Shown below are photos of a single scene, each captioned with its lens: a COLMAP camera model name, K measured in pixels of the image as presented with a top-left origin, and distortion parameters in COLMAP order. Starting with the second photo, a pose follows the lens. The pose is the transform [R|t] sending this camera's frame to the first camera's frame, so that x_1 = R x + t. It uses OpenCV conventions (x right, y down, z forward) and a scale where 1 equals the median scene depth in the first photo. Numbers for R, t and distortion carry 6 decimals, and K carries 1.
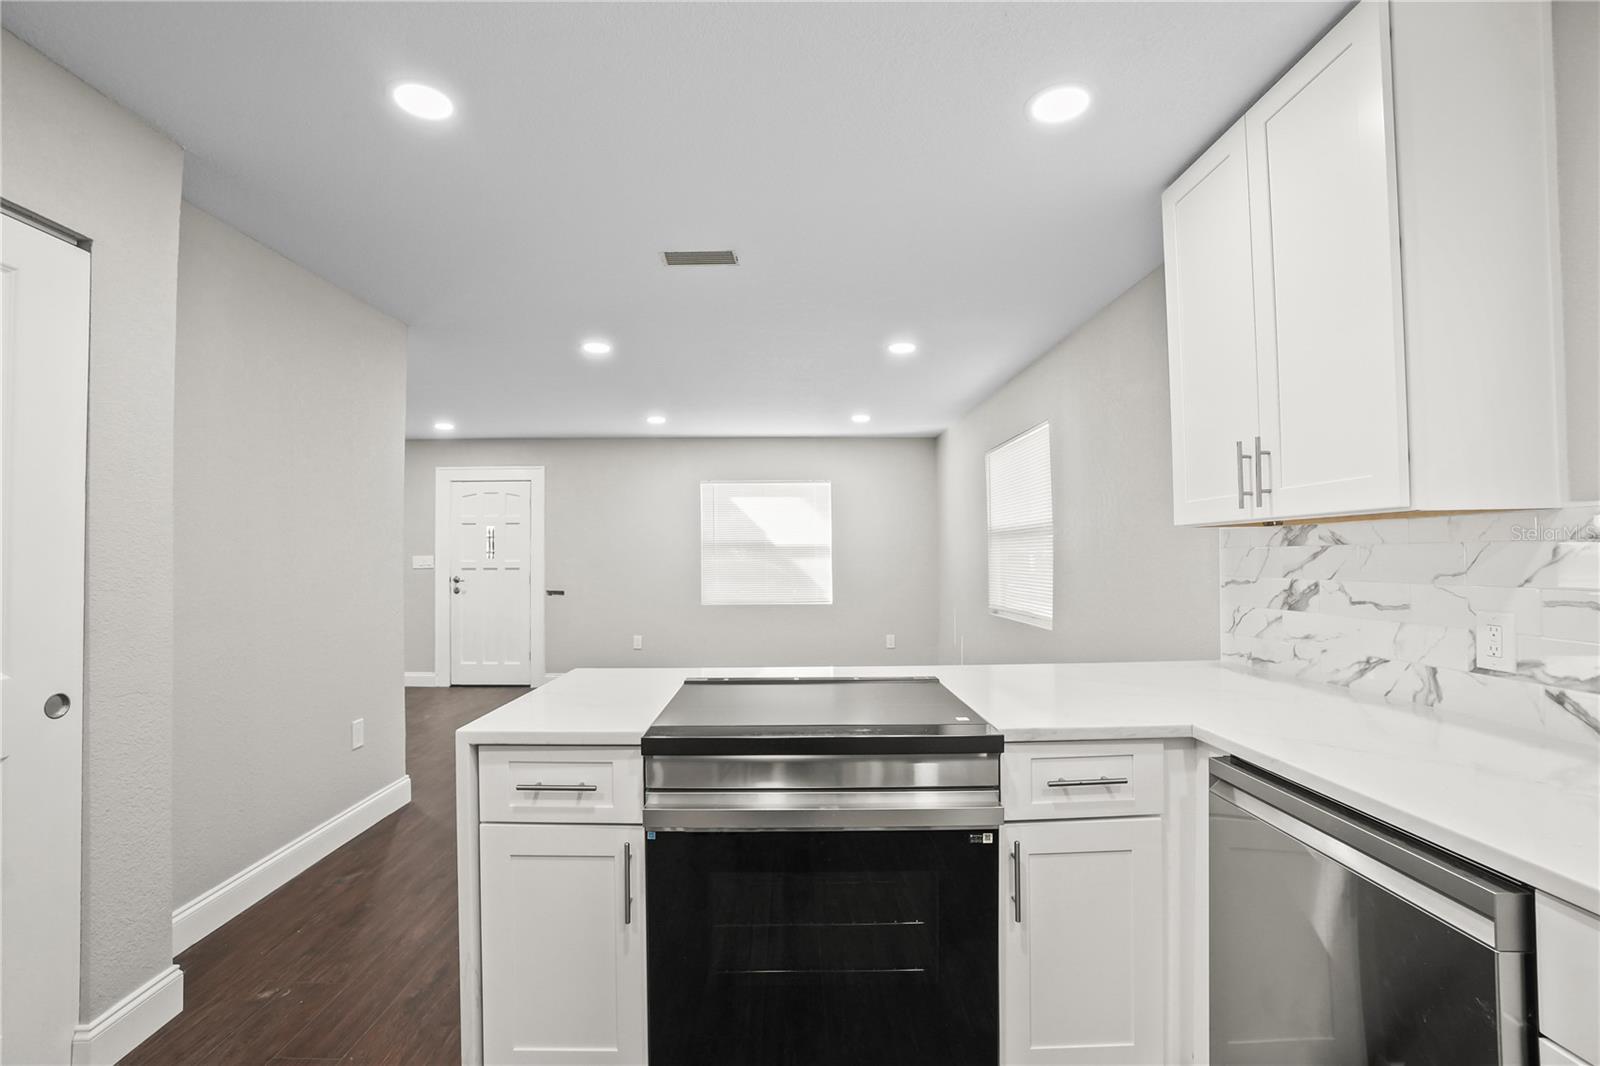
lens RADIAL K [[716.7, 0, 778.8], [0, 716.7, 542.0], [0, 0, 1]] dist [-0.044238, 0.009922]
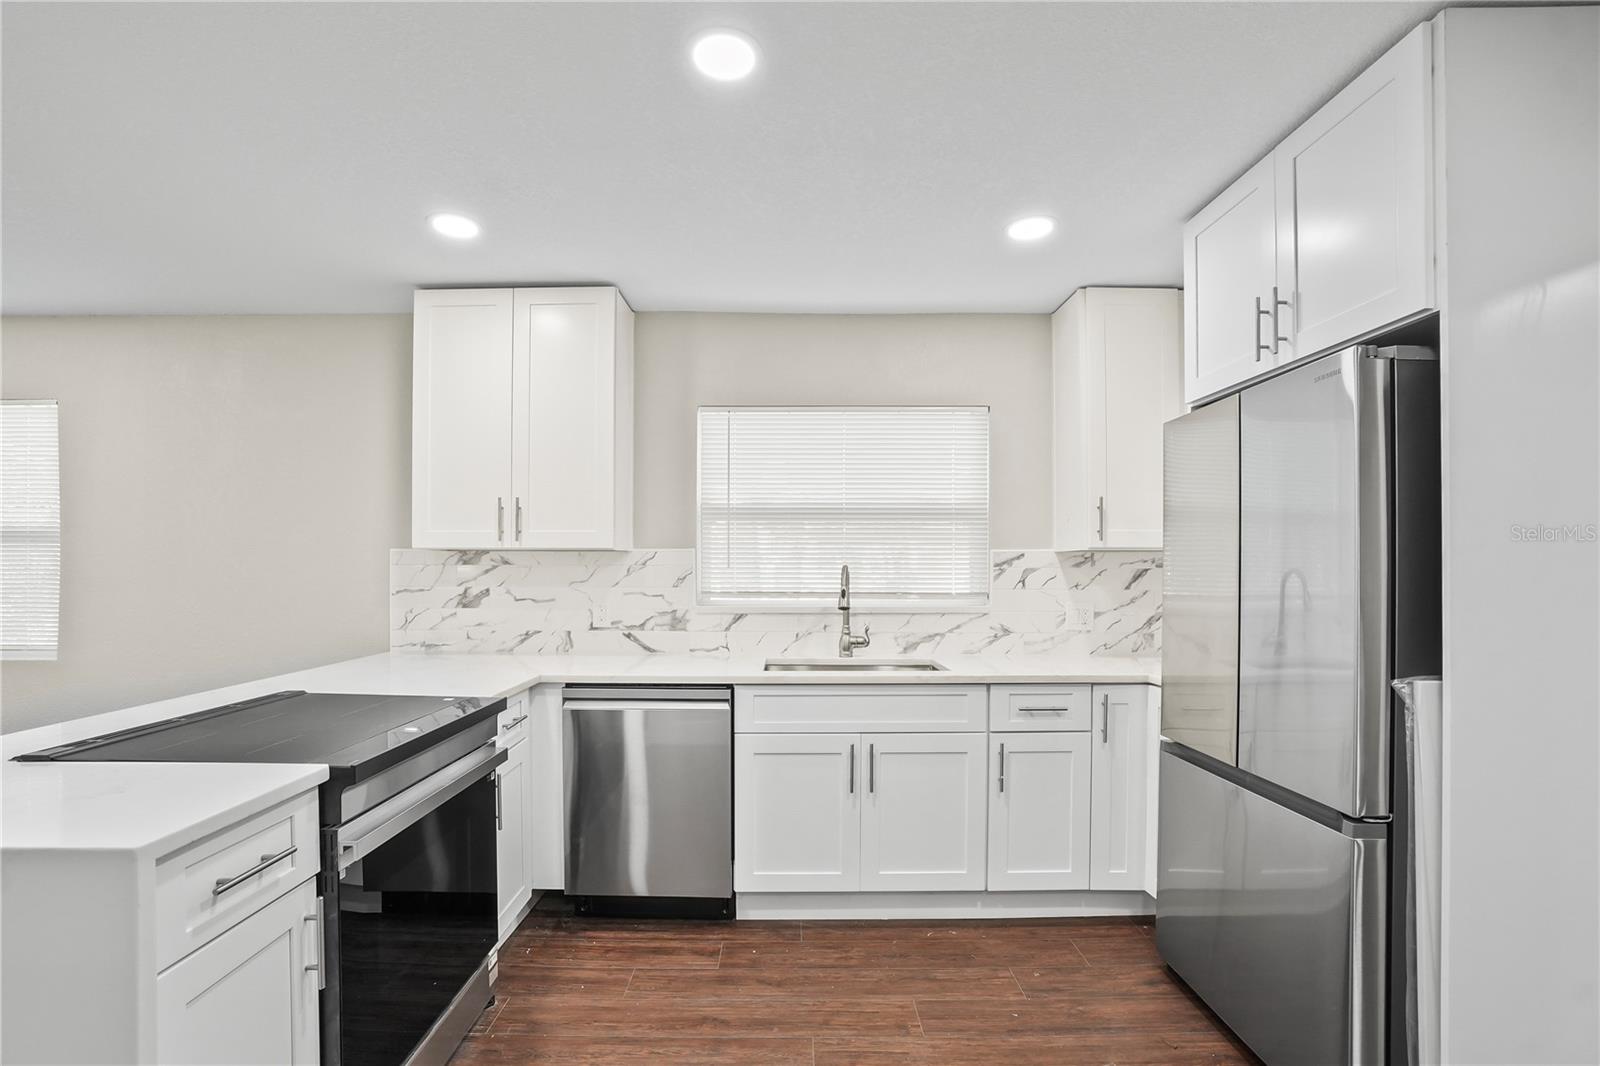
lens RADIAL K [[716.7, 0, 787.2], [0, 716.7, 568.2], [0, 0, 1]] dist [-0.044238, 0.009922]
pose [[0.002140, 0.006609, 0.999976, -0.816610], [-0.023704, 0.999698, -0.006556, 0.006512], [-0.999717, -0.023690, 0.002296, 0.325352]]
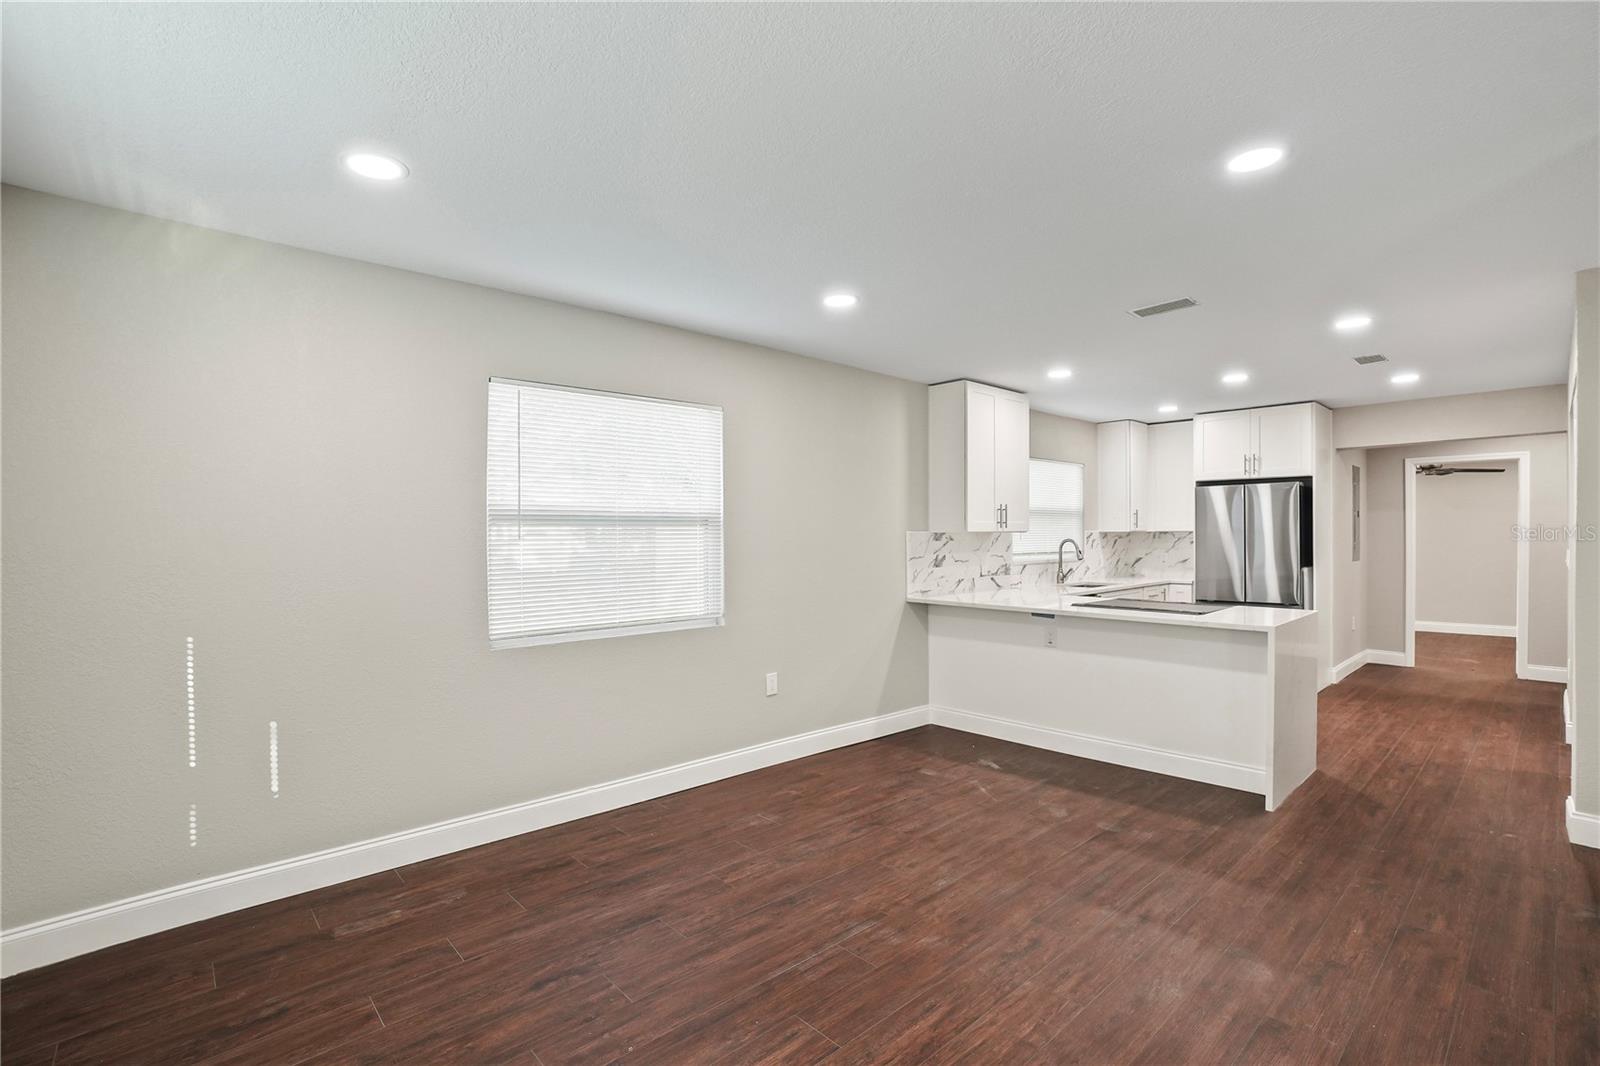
lens RADIAL K [[716.7, 0, 792.2], [0, 716.7, 542.4], [0, 0, 1]] dist [-0.044238, 0.009922]
pose [[-0.674406, 0.007264, 0.738325, -0.804770], [-0.002855, 0.999918, -0.012445, 0.045049], [-0.738355, -0.010500, -0.674330, 3.188116]]
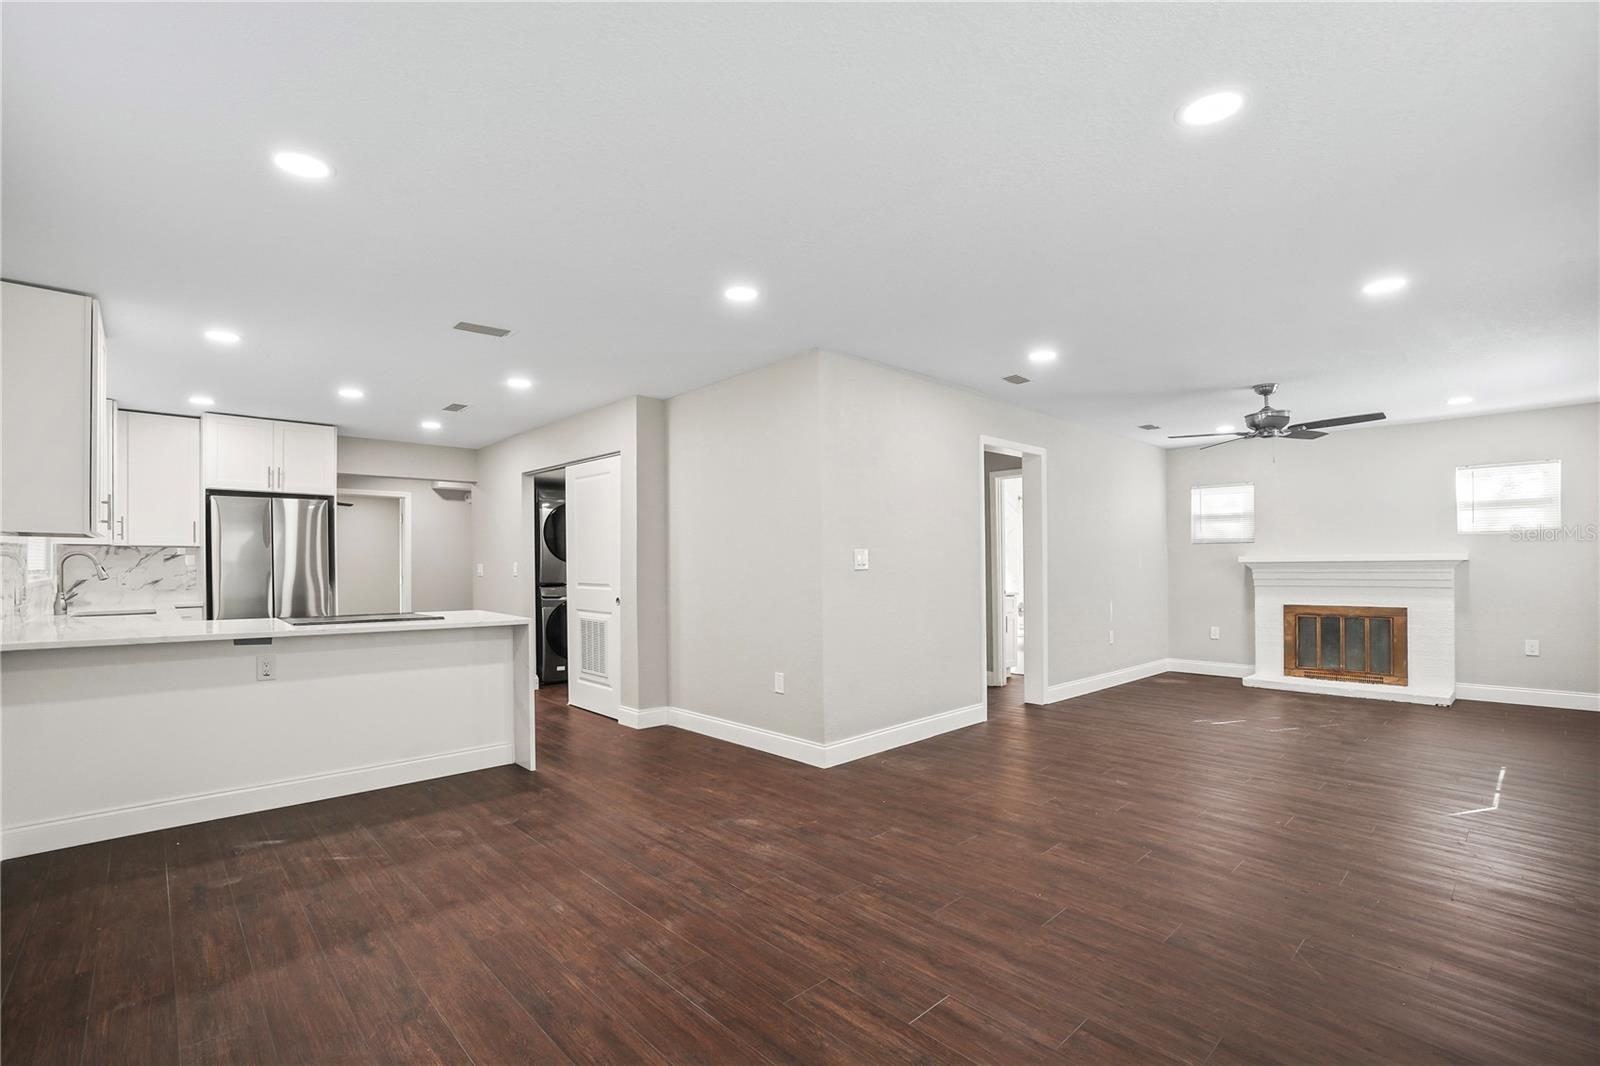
lens RADIAL K [[716.7, 0, 779.1], [0, 716.7, 567.0], [0, 0, 1]] dist [-0.044238, 0.009922]
pose [[-0.734721, 0.010961, -0.678281, 0.538277], [0.019767, 0.999791, -0.005255, 0.093478], [0.678081, -0.017269, -0.734784, 3.237816]]
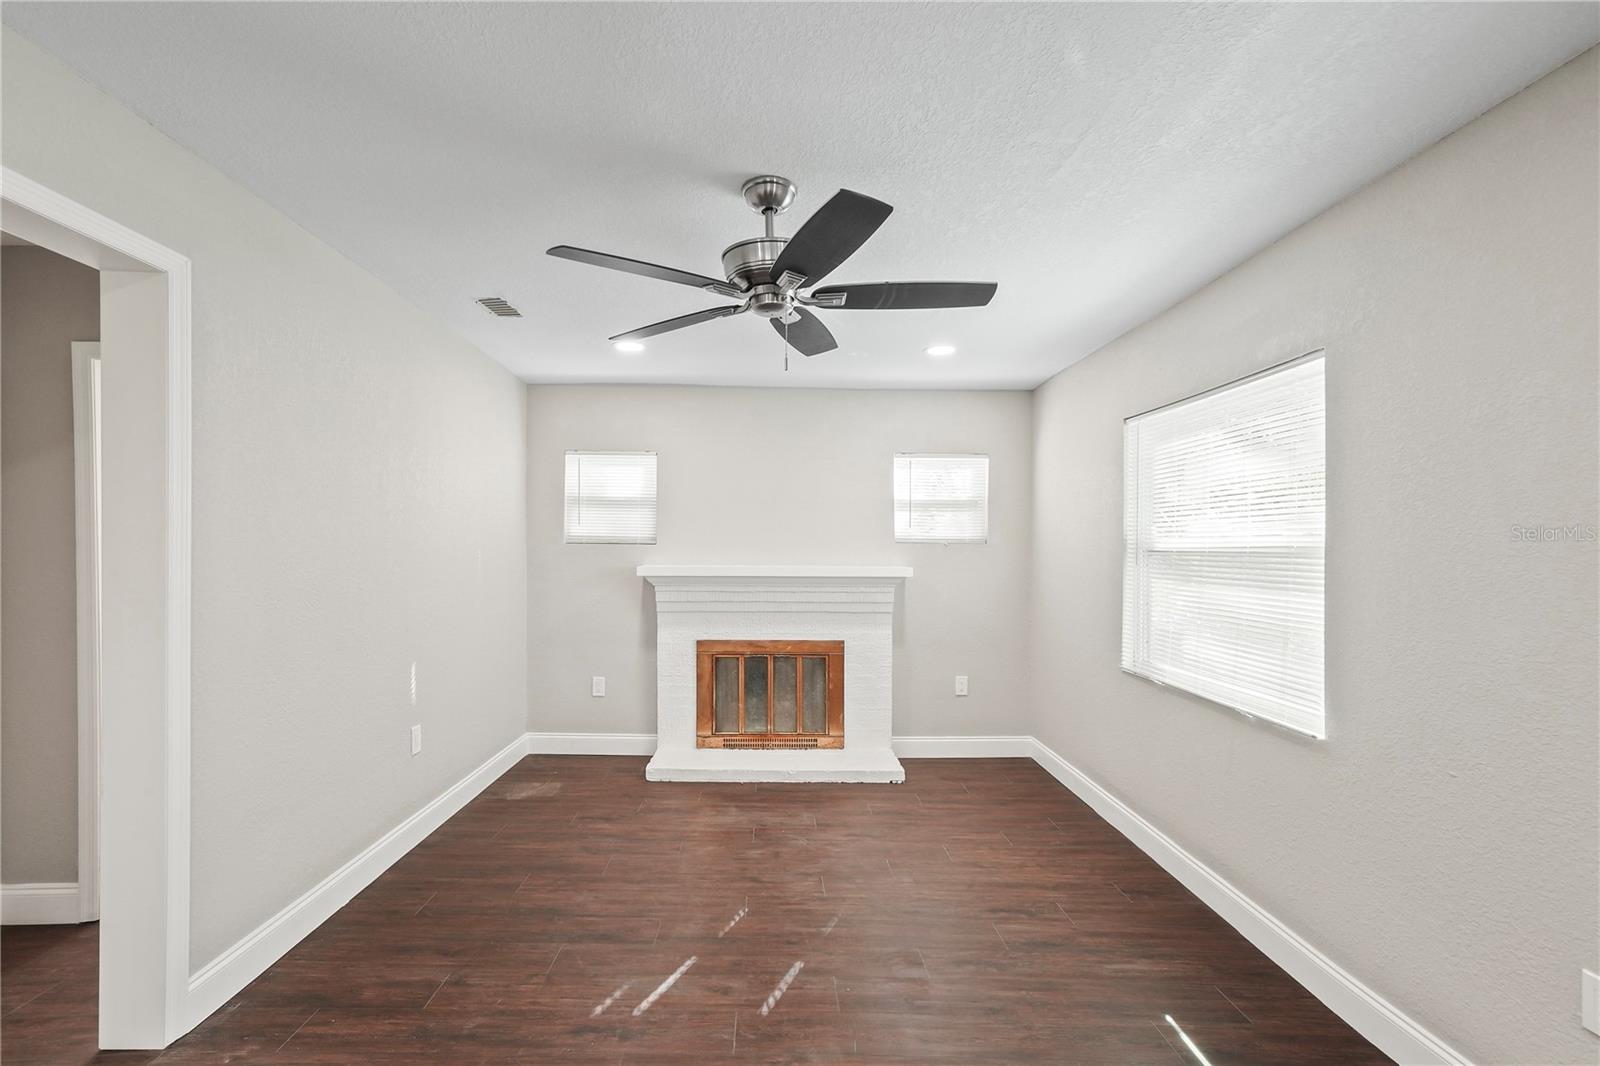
lens RADIAL K [[710.3, 0, 778.0], [0, 710.3, 550.0], [0, 0, 1]] dist [-0.001209, -0.000171]
pose [[0.023062, 0.005049, -0.999721, -1.278787], [0.009010, 0.999946, 0.005258, 0.010297], [0.999693, -0.009129, 0.023015, 2.609020]]
